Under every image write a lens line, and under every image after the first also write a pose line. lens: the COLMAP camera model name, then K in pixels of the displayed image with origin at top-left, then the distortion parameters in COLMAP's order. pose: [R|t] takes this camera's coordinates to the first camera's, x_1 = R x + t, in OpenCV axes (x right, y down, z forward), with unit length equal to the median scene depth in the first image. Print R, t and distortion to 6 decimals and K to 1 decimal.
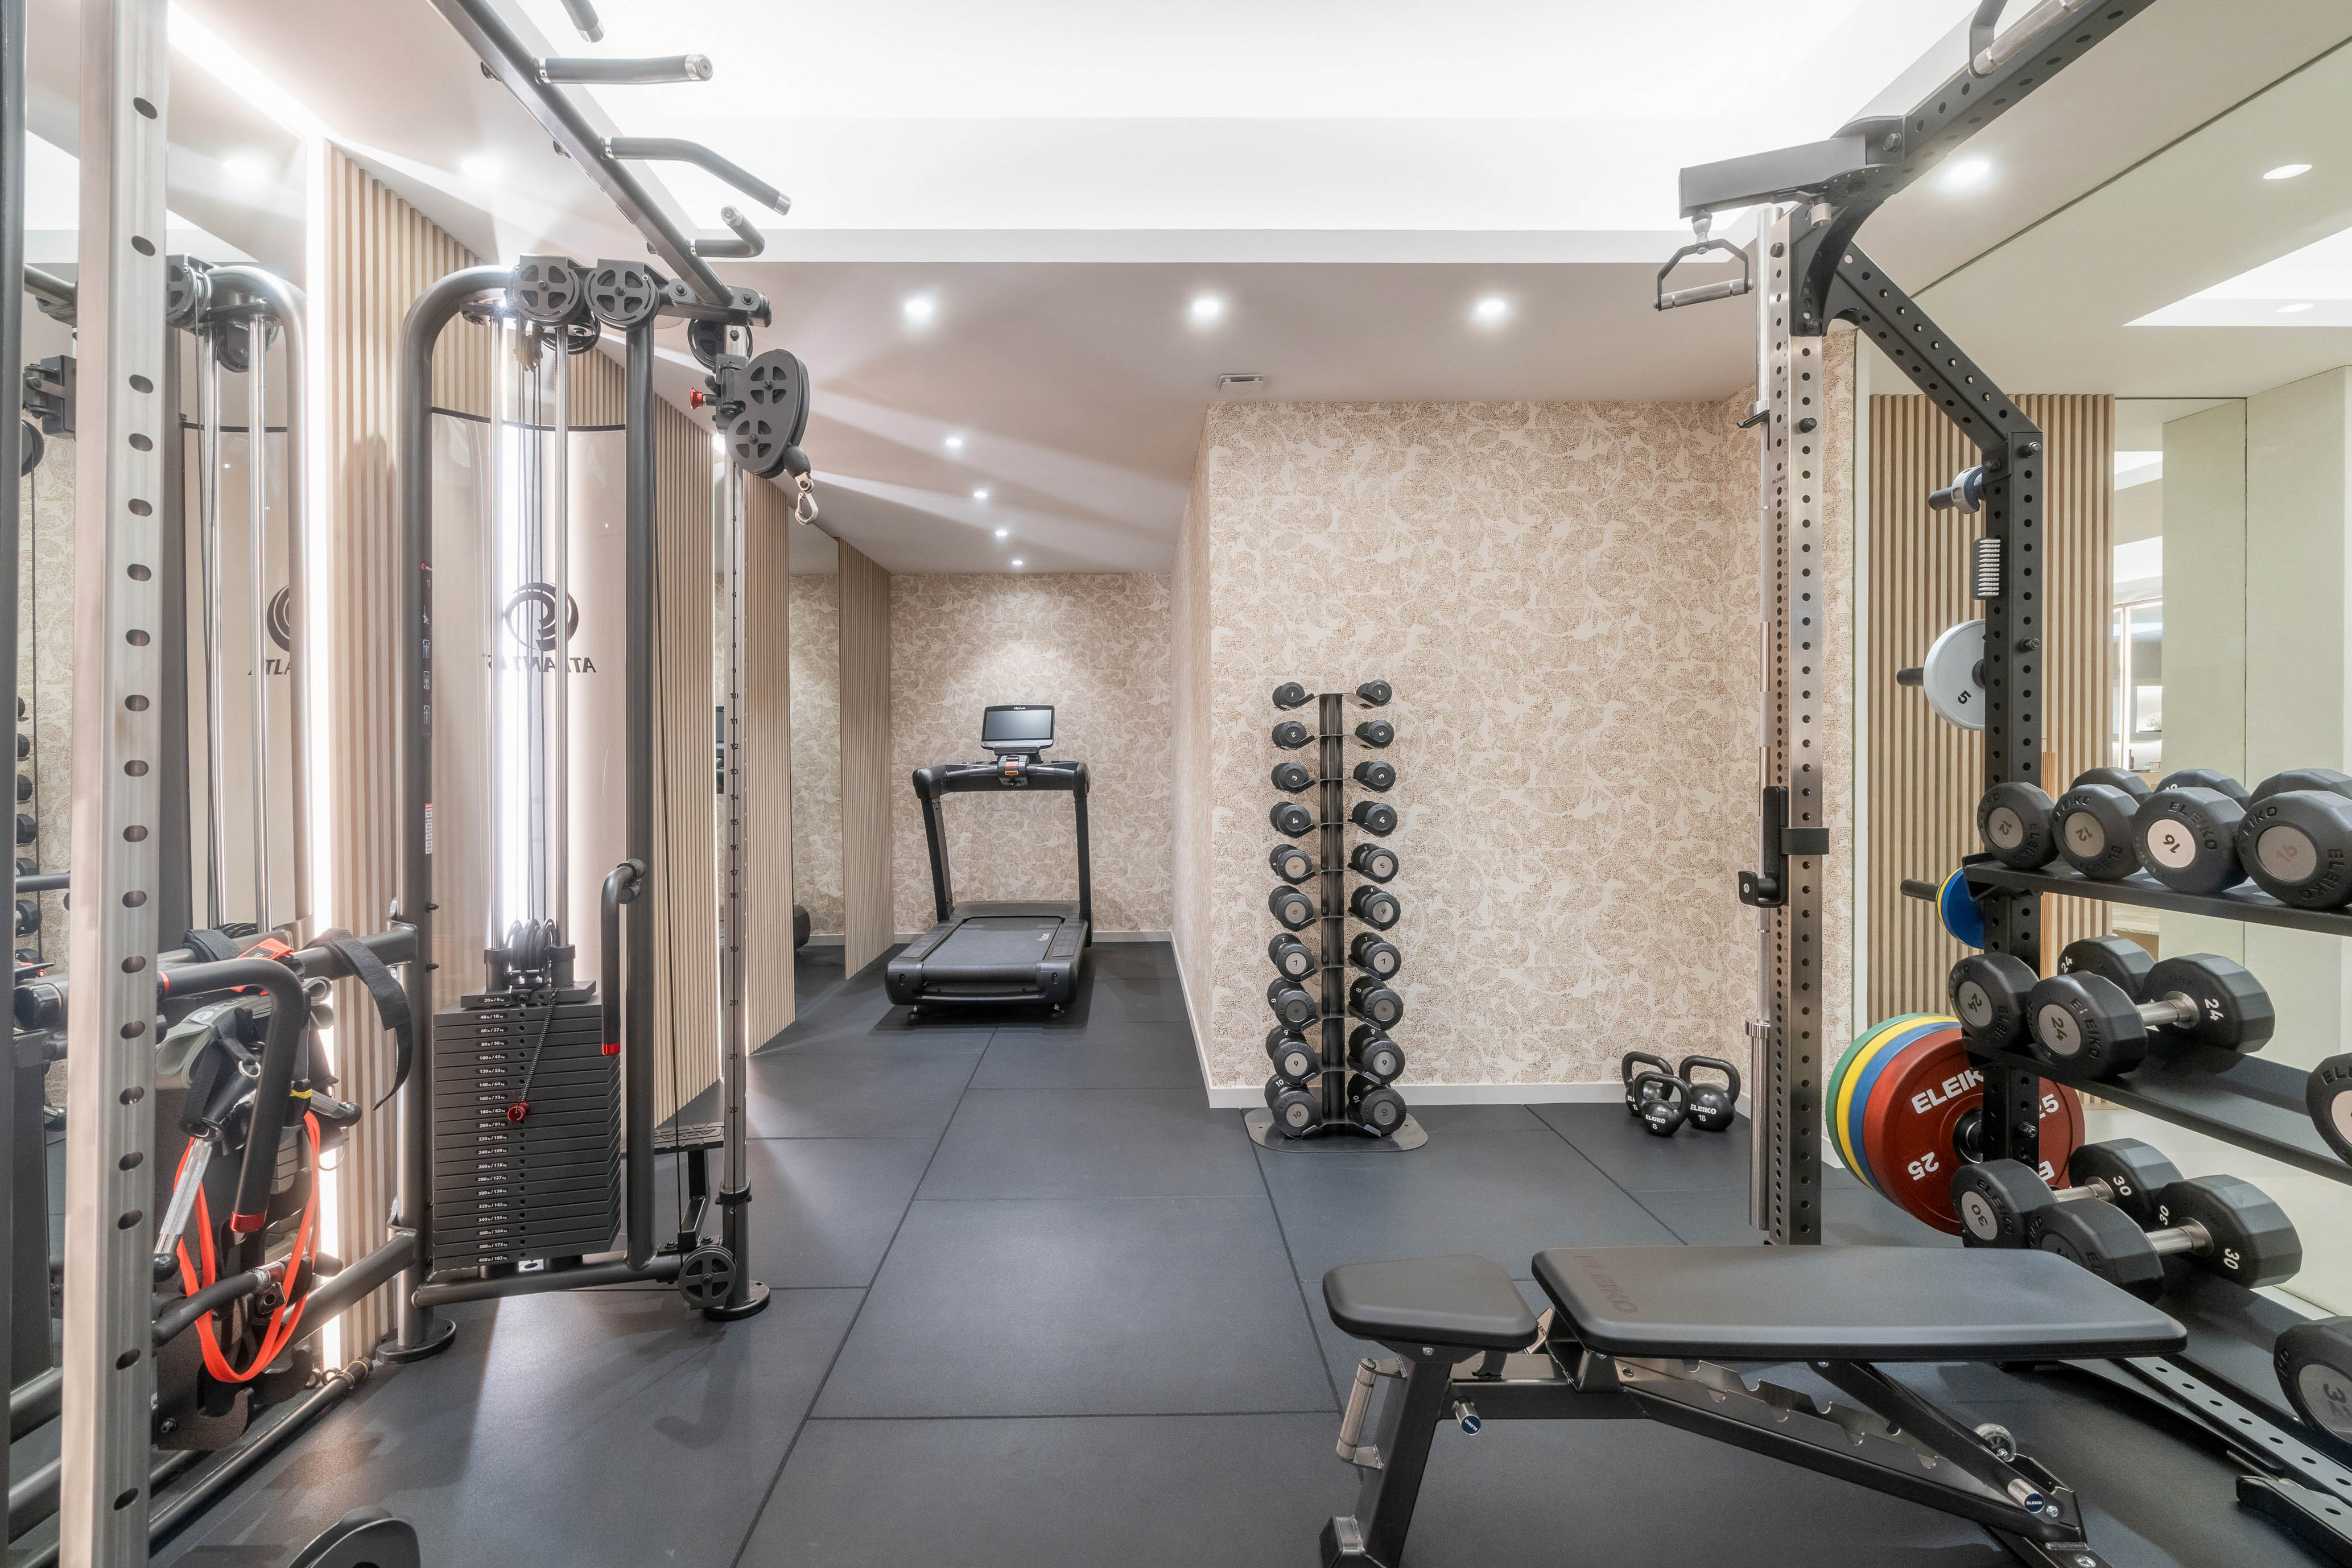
lens RADIAL K [[1121.4, 0, 1118.8], [0, 1121.4, 781.1], [0, 0, 1]] dist [-0.000244, 0.000454]
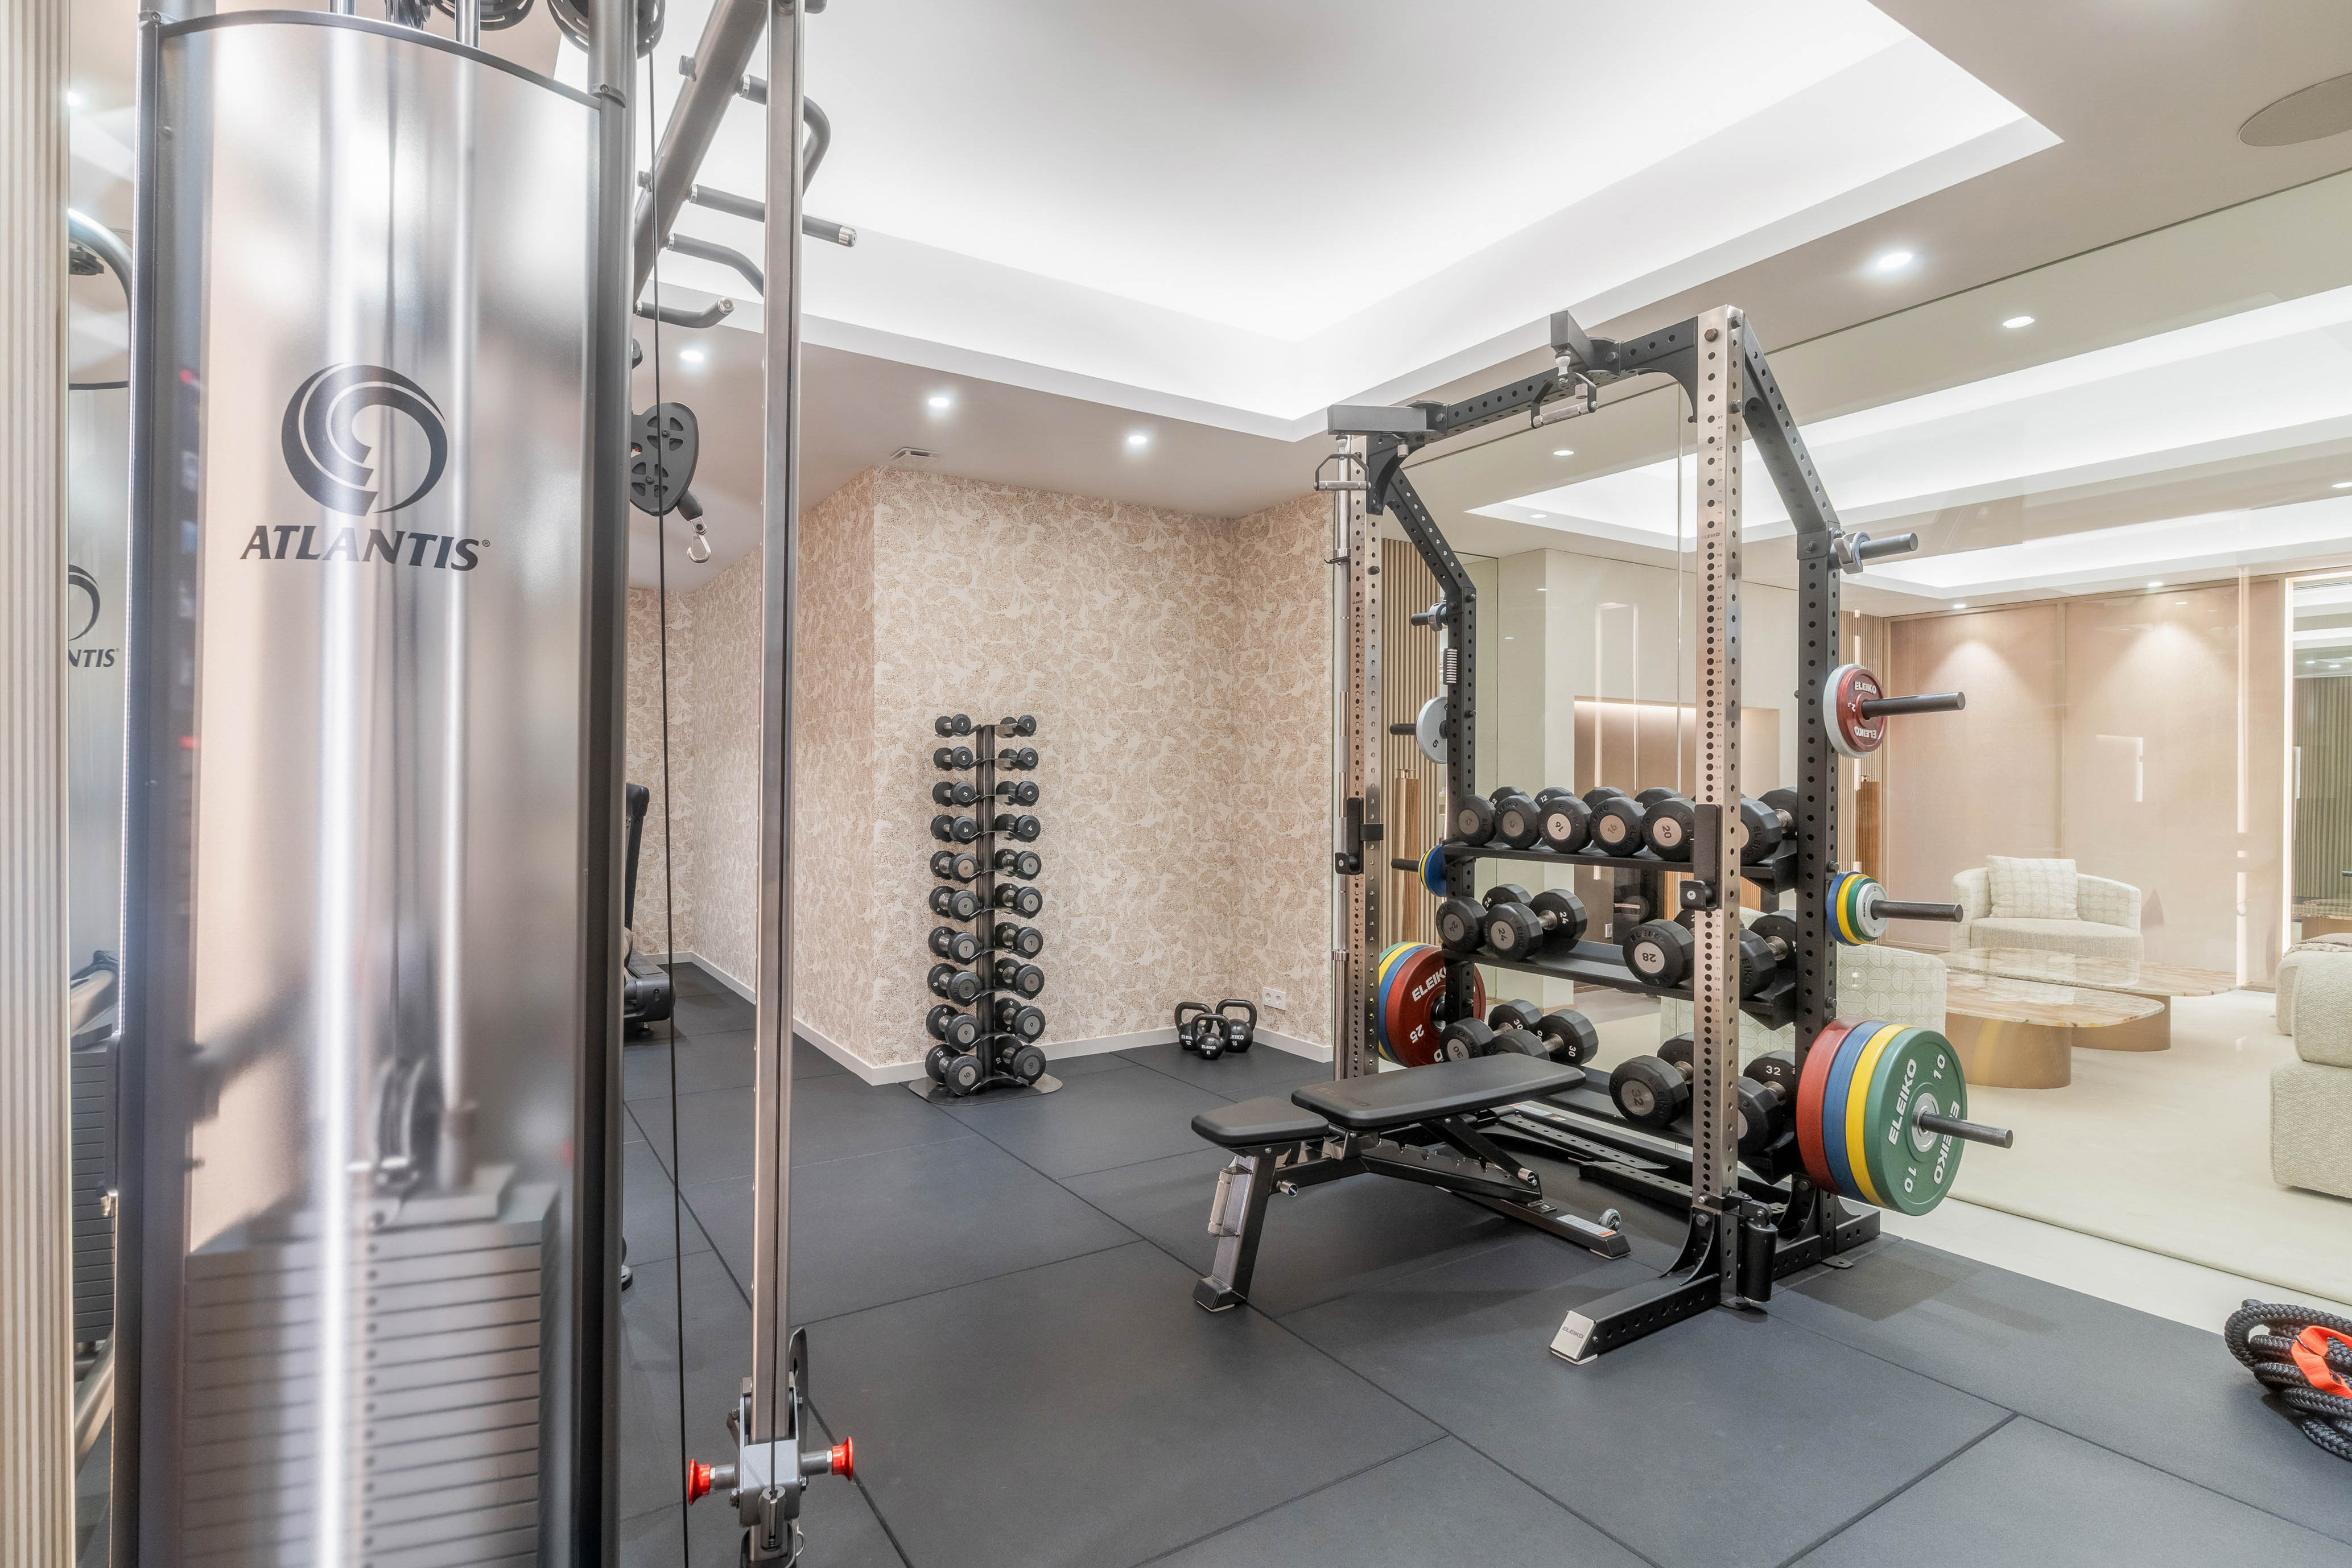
lens RADIAL K [[1058.6, 0, 1165.4], [0, 1058.6, 799.0], [0, 0, 1]] dist [-0.000225, 0.000227]
pose [[0.863547, -0.000453, 0.504268, -0.202943], [0.002302, 0.999993, -0.003045, 0.005619], [-0.504263, 0.003790, 0.863542, -0.074469]]
